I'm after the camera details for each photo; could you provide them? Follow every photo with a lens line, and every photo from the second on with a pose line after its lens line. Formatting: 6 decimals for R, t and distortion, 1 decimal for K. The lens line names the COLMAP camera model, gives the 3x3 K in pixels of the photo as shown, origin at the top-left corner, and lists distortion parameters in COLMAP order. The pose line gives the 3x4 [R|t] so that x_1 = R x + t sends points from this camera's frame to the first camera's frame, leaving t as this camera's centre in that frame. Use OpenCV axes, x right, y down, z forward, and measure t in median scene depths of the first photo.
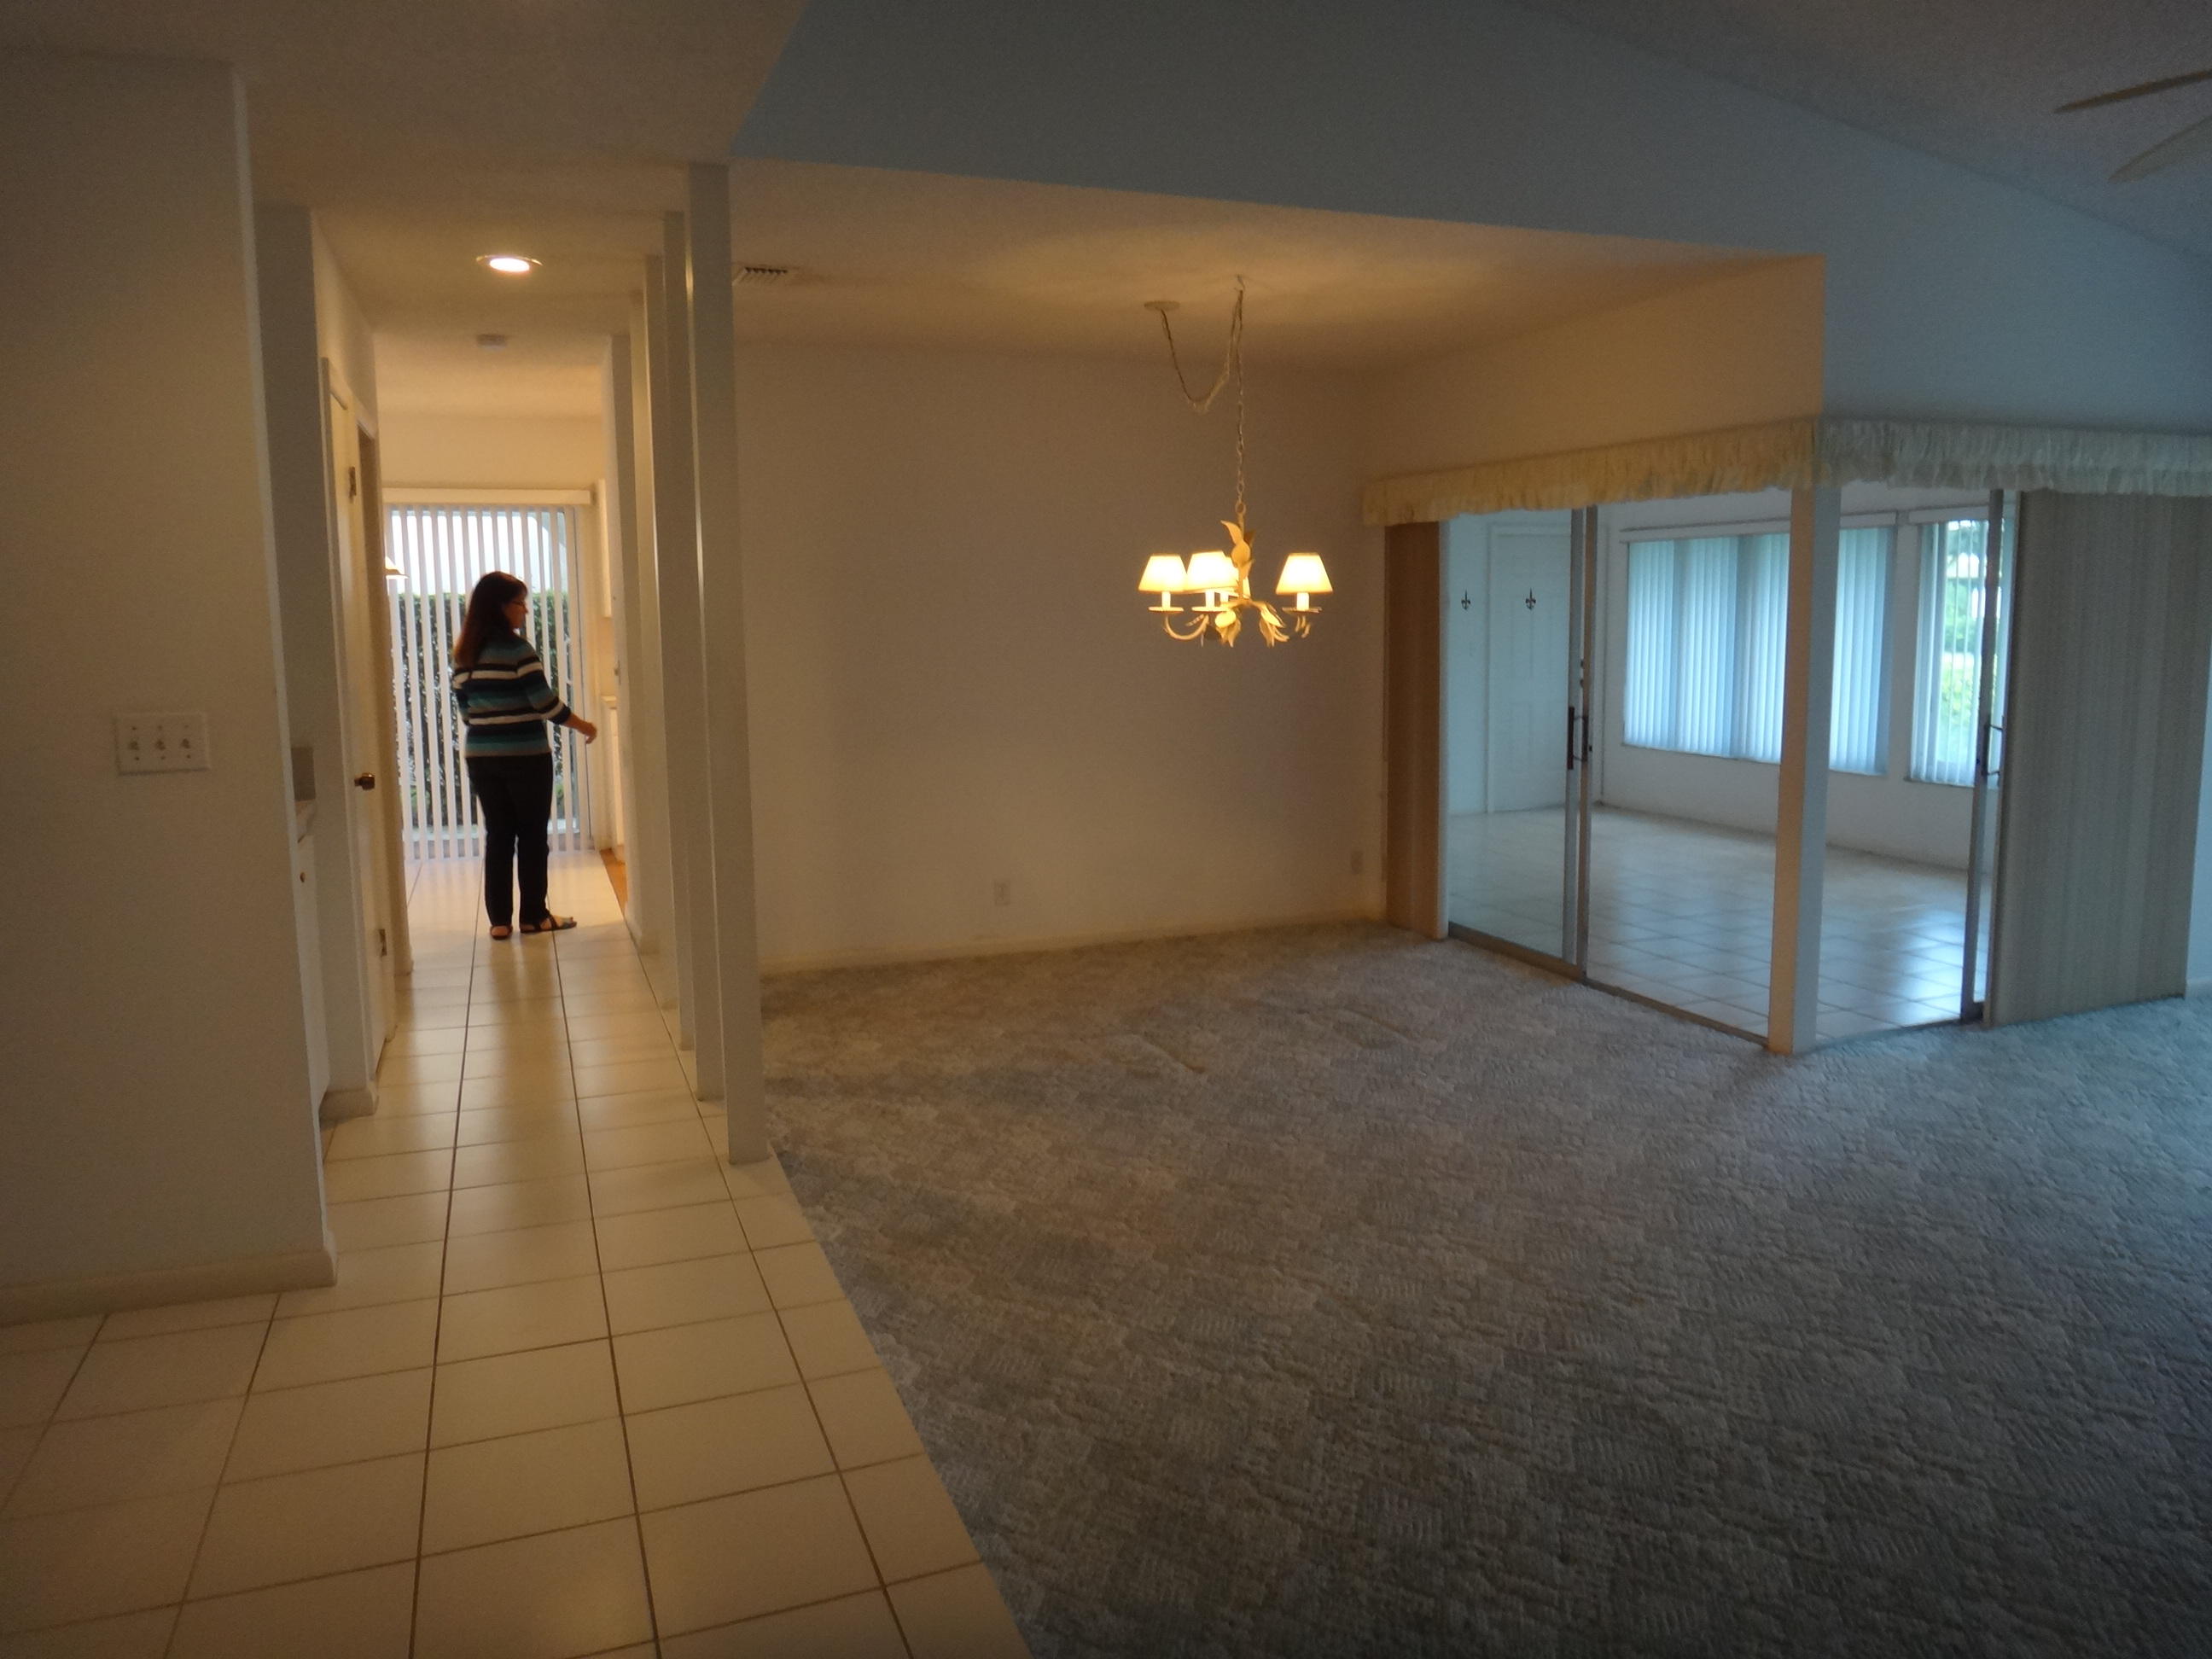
lens RADIAL K [[1551.7, 0, 1107.4], [0, 1551.7, 815.9], [0, 0, 1]] dist [-0.035036, 0.005021]
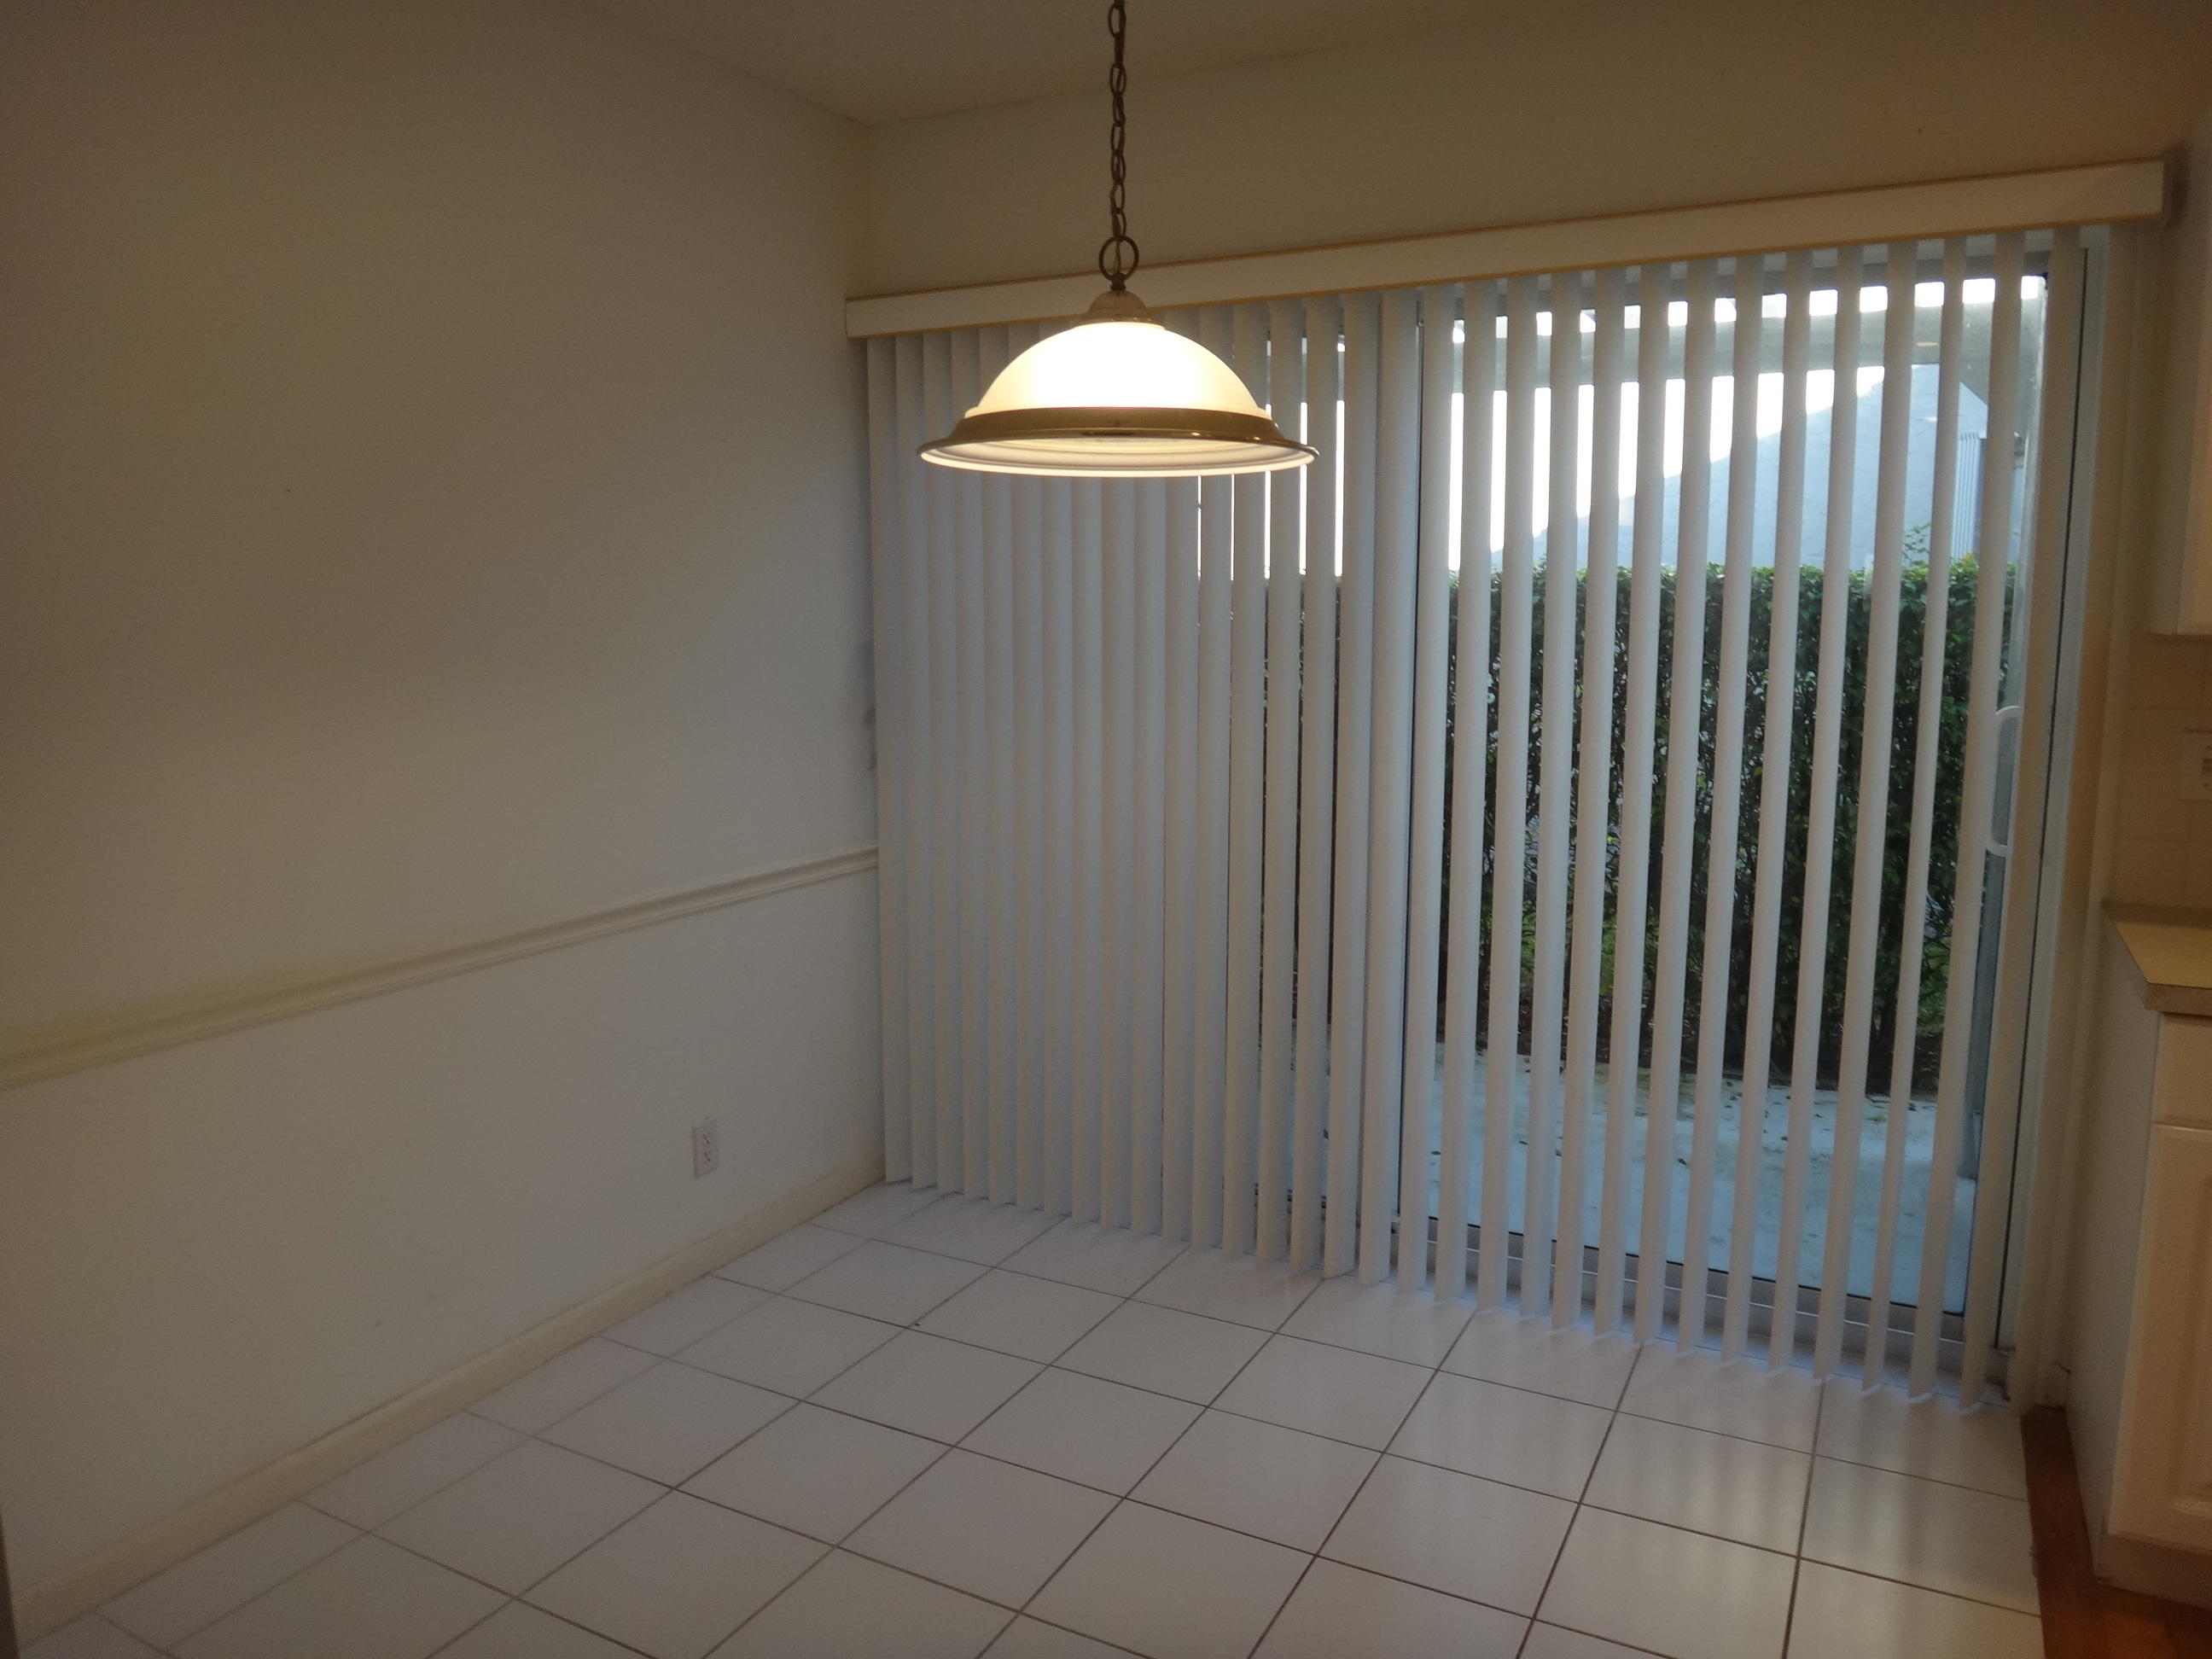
lens RADIAL K [[1551.7, 0, 1107.4], [0, 1551.7, 815.9], [0, 0, 1]] dist [-0.035036, 0.005021]
pose [[0.641817, 0.110496, -0.758855, -0.226784], [-0.104840, 0.992916, 0.055907, -0.091352], [0.759657, 0.043677, 0.648855, 0.656223]]
